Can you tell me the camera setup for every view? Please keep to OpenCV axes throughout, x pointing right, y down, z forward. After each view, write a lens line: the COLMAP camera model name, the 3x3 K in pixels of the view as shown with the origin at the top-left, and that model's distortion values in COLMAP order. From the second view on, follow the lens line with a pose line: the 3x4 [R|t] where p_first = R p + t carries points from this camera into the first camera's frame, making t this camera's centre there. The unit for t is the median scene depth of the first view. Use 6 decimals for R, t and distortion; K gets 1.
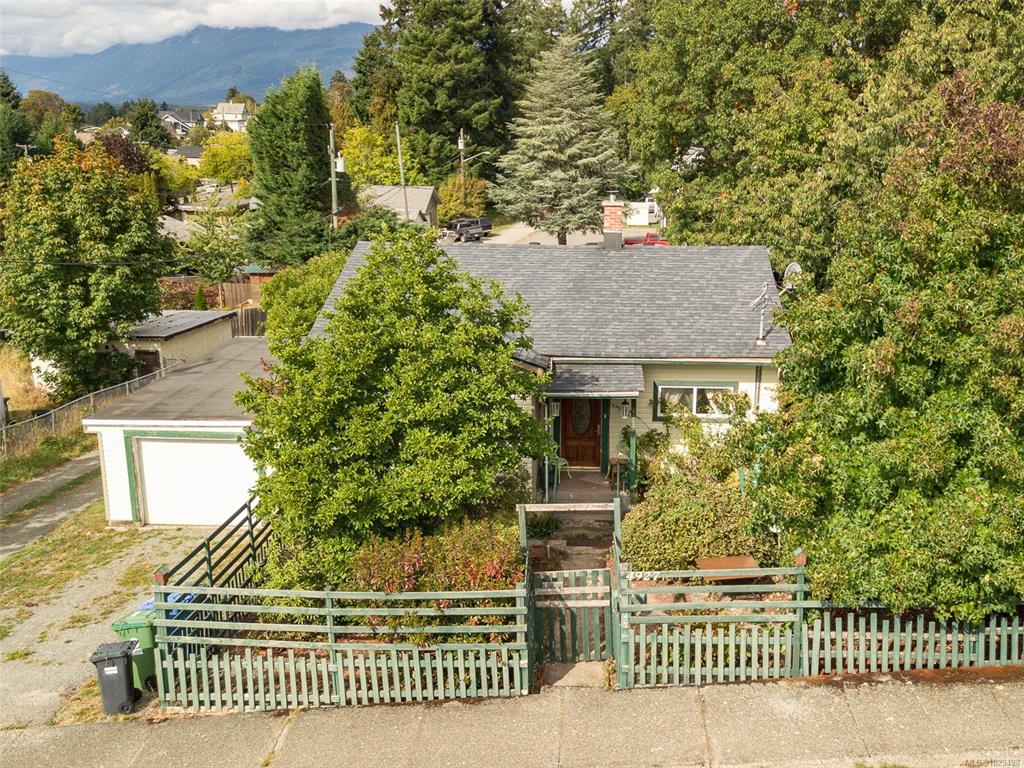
lens RADIAL K [[1111.6, 0, 512.0], [0, 1111.6, 384.0], [0, 0, 1]] dist [0.064677, 0.016557]
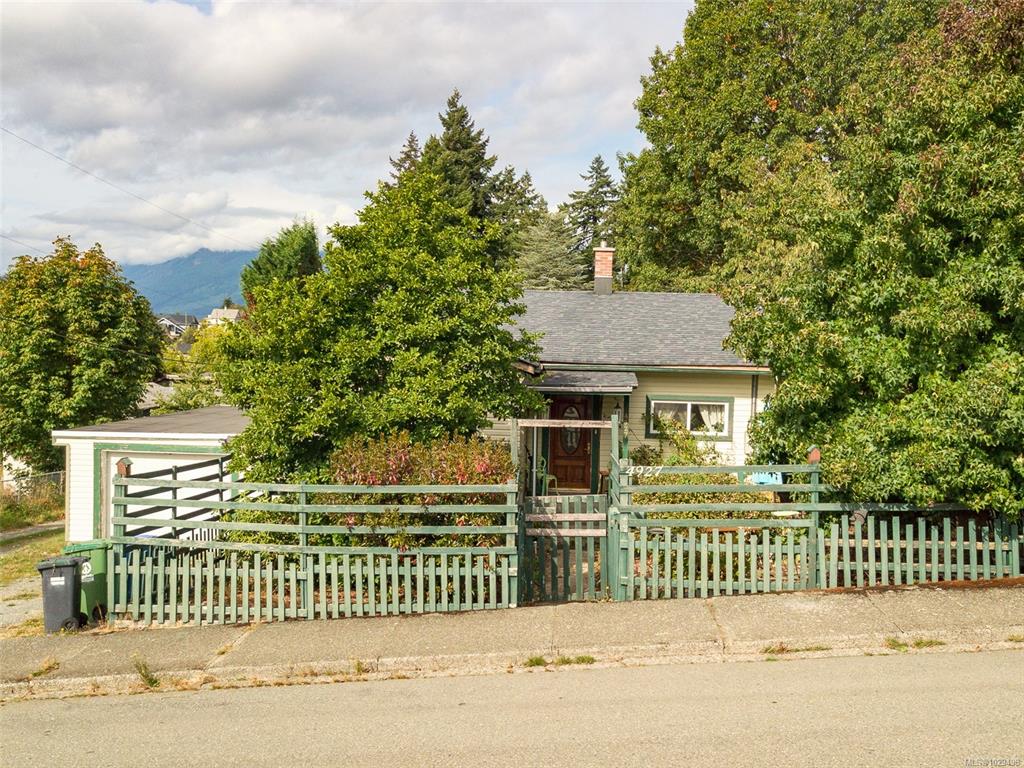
lens RADIAL K [[1100.8, 0, 494.9], [0, 1100.8, 386.8], [0, 0, 1]] dist [0.056666, 0.016858]
pose [[0.999433, 0.033527, 0.003144, -0.011434], [-0.032067, 0.976073, -0.215065, 0.282353], [-0.010279, 0.214843, 0.976595, 0.085146]]
